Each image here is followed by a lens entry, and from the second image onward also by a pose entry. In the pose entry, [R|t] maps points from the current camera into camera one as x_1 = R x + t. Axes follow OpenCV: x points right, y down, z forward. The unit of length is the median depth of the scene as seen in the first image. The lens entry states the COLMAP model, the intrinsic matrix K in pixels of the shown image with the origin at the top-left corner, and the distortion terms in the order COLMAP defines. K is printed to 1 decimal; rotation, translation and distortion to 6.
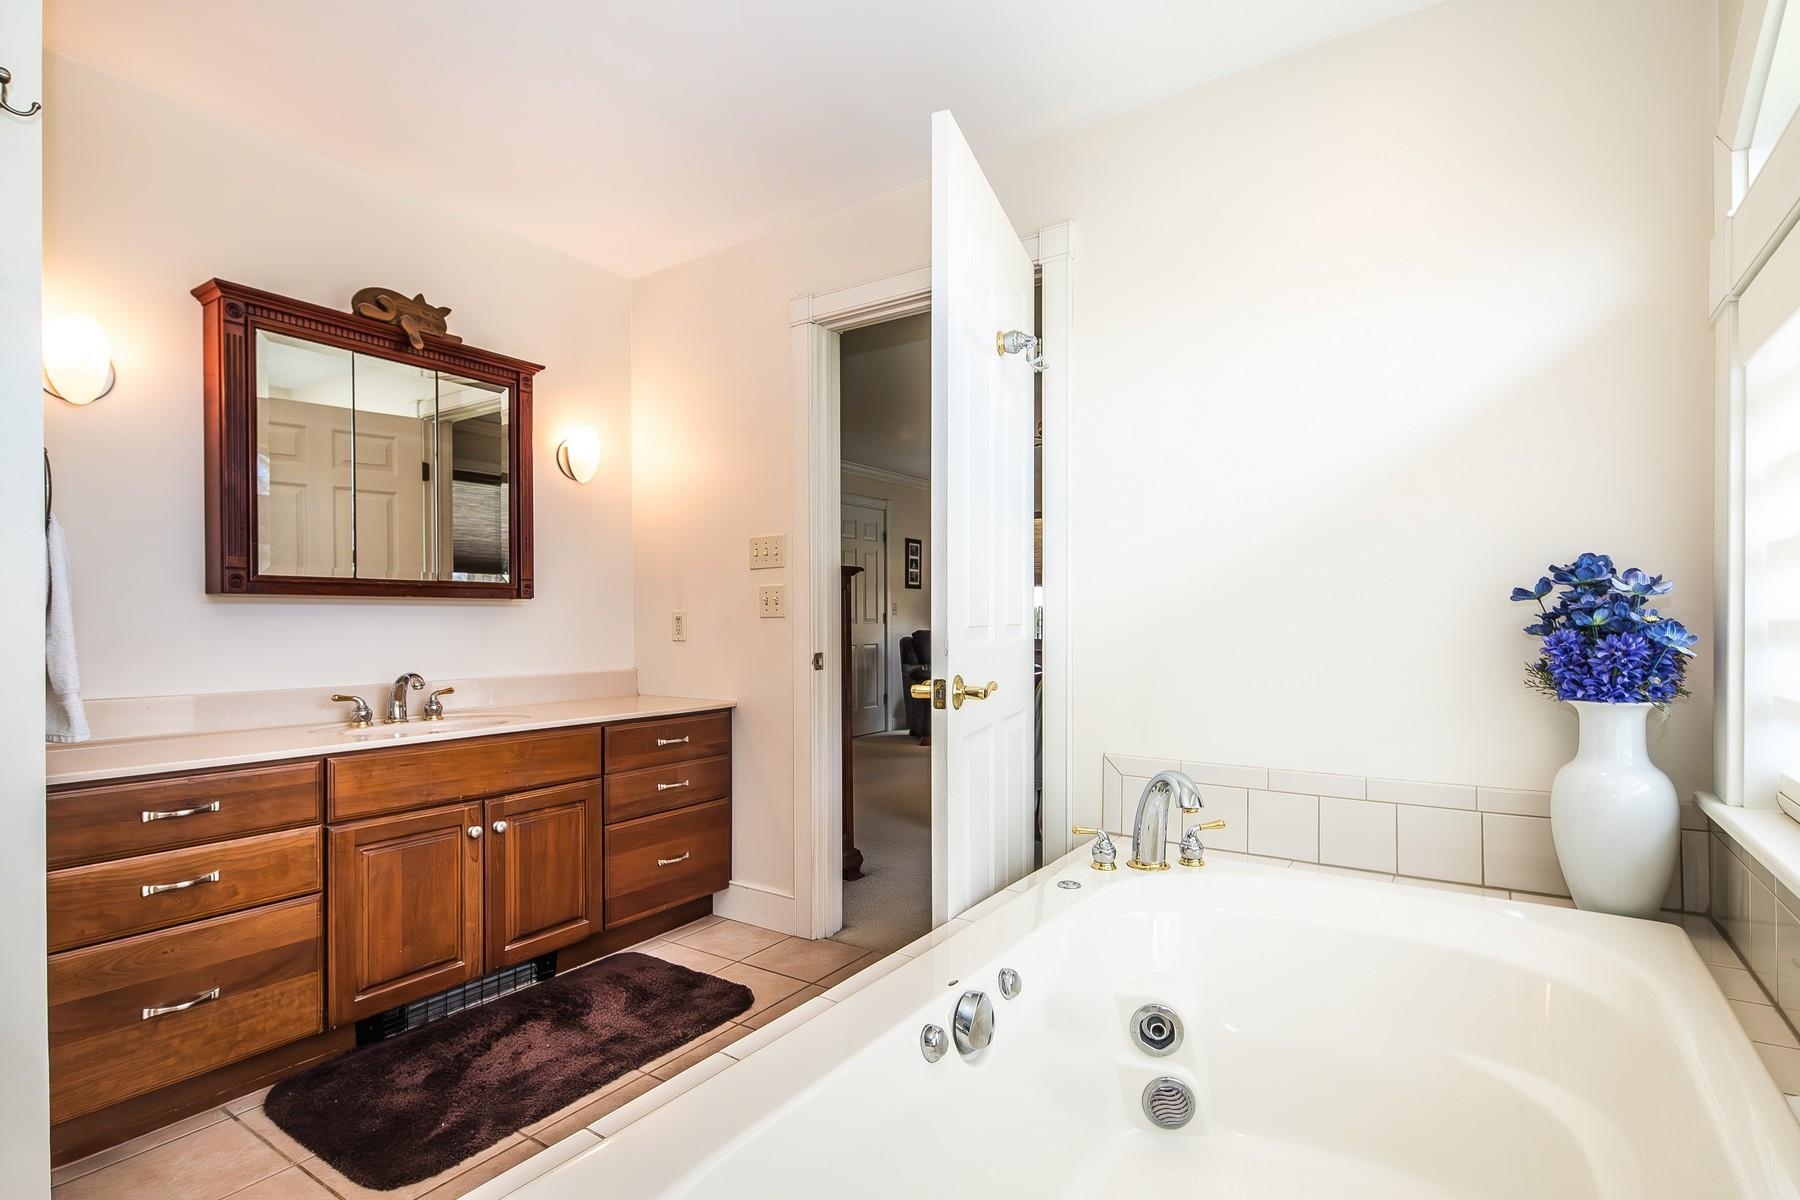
lens RADIAL K [[895.7, 0, 904.7], [0, 895.7, 605.3], [0, 0, 1]] dist [0.005661, 0.000911]
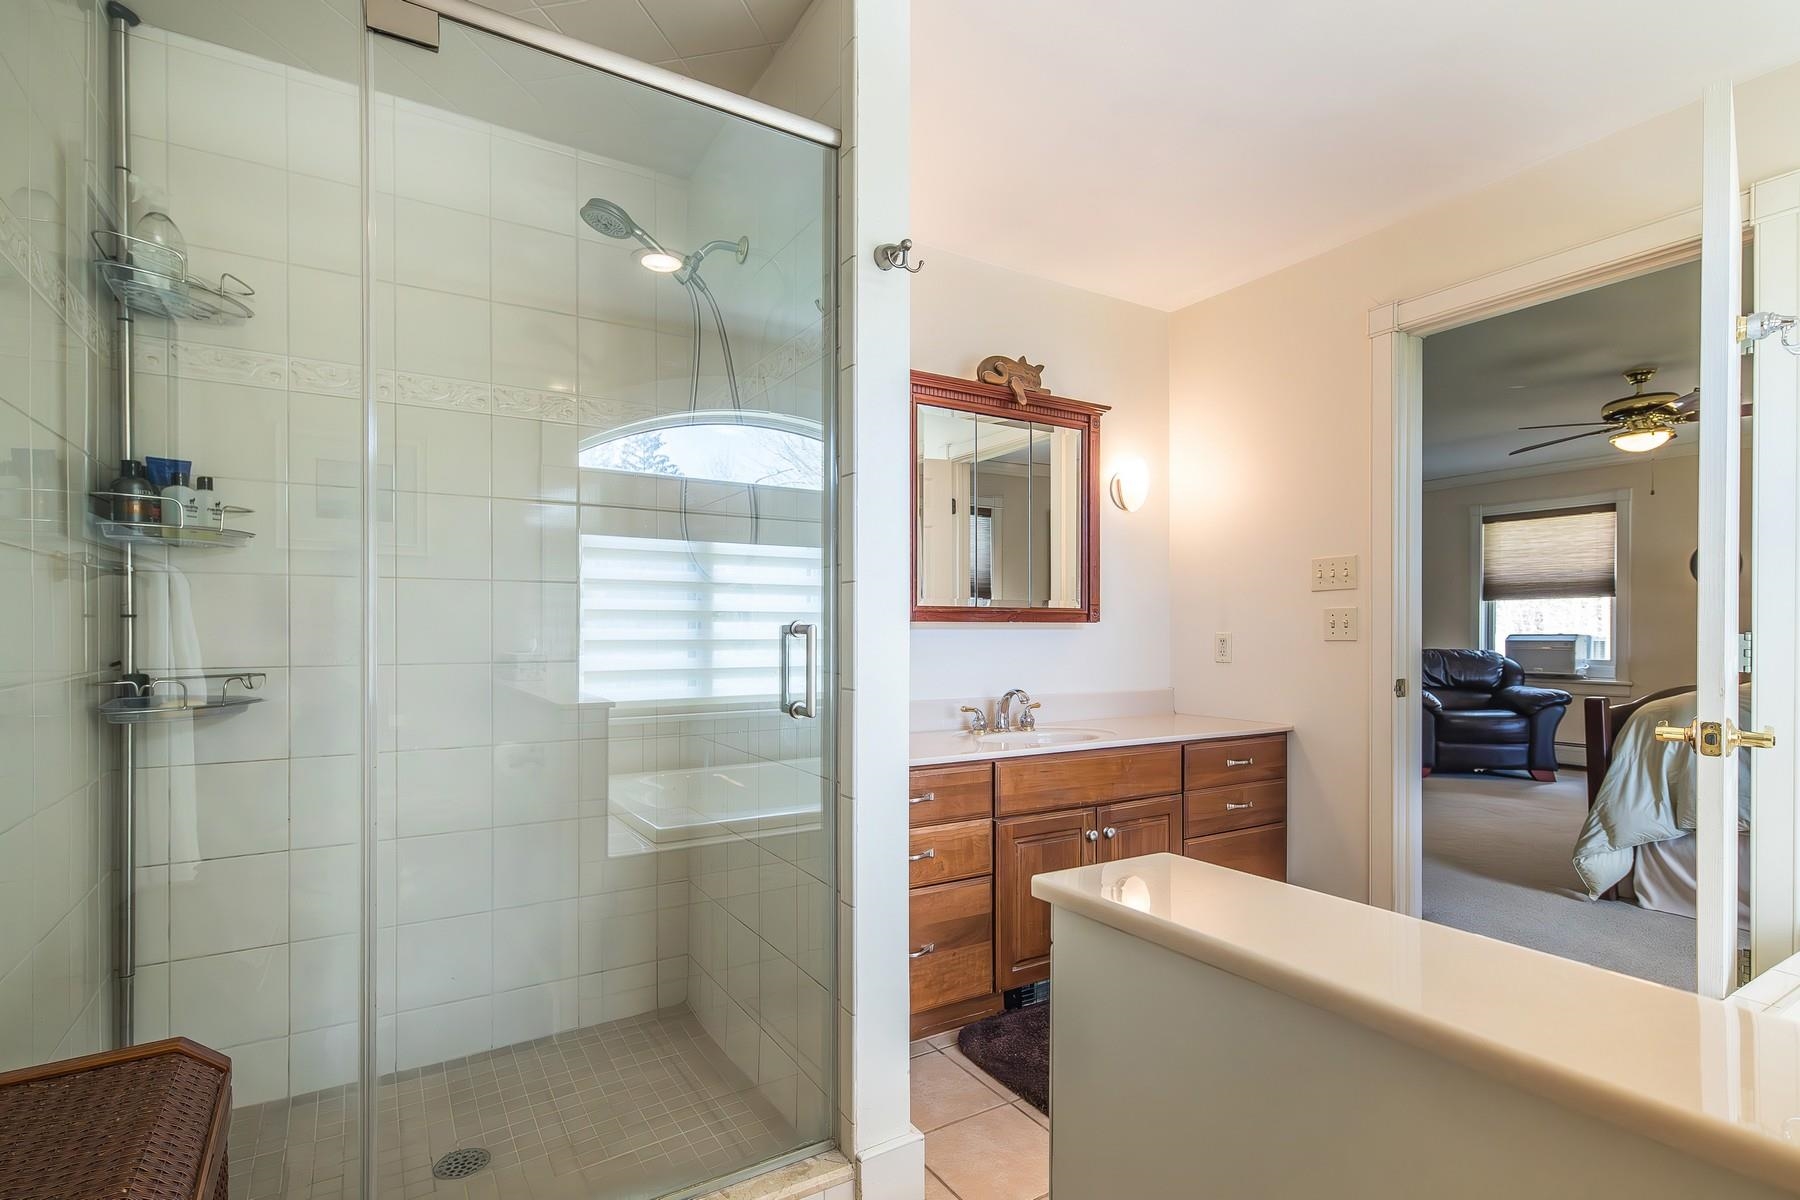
lens RADIAL K [[895.7, 0, 900.5], [0, 895.7, 617.8], [0, 0, 1]] dist [0.005661, 0.000911]
pose [[0.904561, -0.004329, -0.426322, -0.206025], [0.004263, 0.999990, -0.001110, -0.015416], [0.426322, -0.000813, 0.904571, -0.097353]]
